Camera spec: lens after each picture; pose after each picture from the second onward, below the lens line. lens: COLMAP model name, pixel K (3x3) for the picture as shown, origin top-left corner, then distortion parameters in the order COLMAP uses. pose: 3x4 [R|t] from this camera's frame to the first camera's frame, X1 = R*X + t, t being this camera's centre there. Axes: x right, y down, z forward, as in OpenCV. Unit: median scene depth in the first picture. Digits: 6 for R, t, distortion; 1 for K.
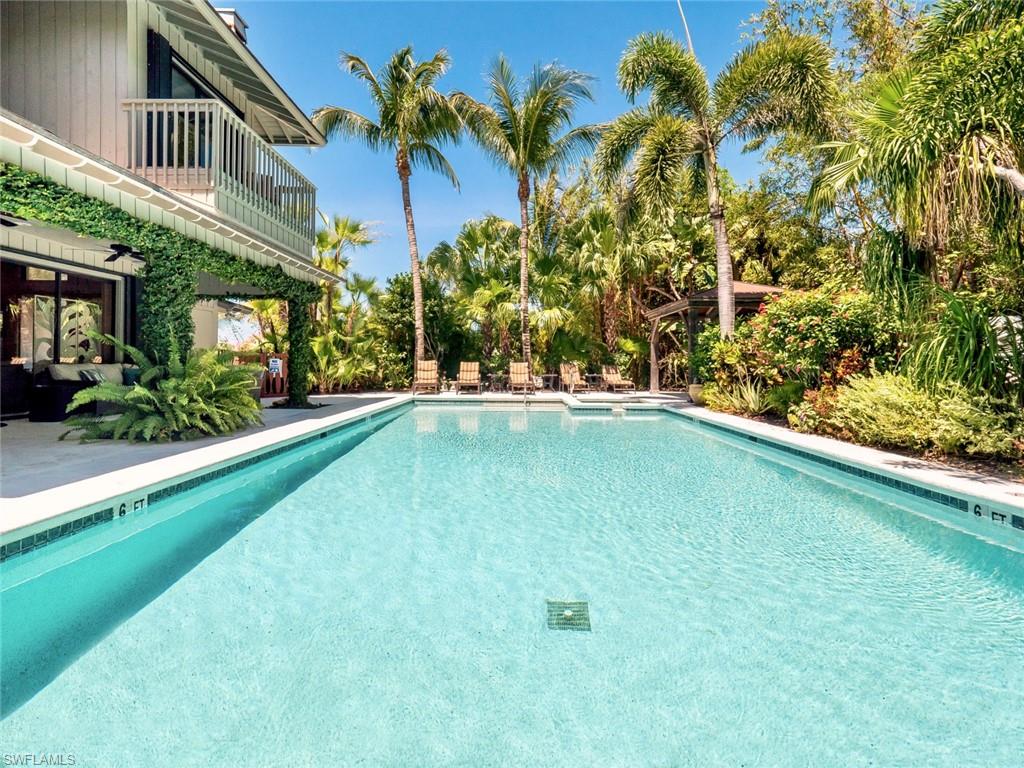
lens RADIAL K [[475.8, 0, 514.9], [0, 475.8, 368.9], [0, 0, 1]] dist [0.003620, 0.000579]
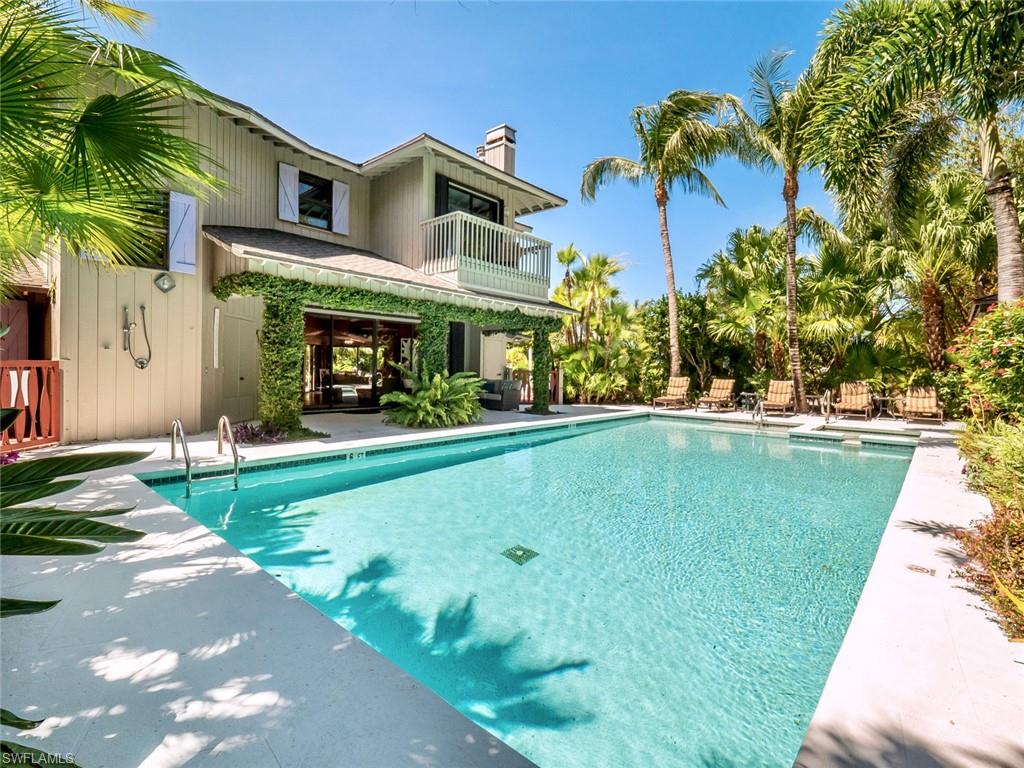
lens RADIAL K [[482.6, 0, 510.2], [0, 482.6, 376.1], [0, 0, 1]] dist [-0.000744, 0.000536]
pose [[0.741697, 0.015306, -0.670560, 0.274644], [-0.018285, 0.999829, 0.002598, -0.017296], [0.670486, 0.010334, 0.741850, -0.022386]]
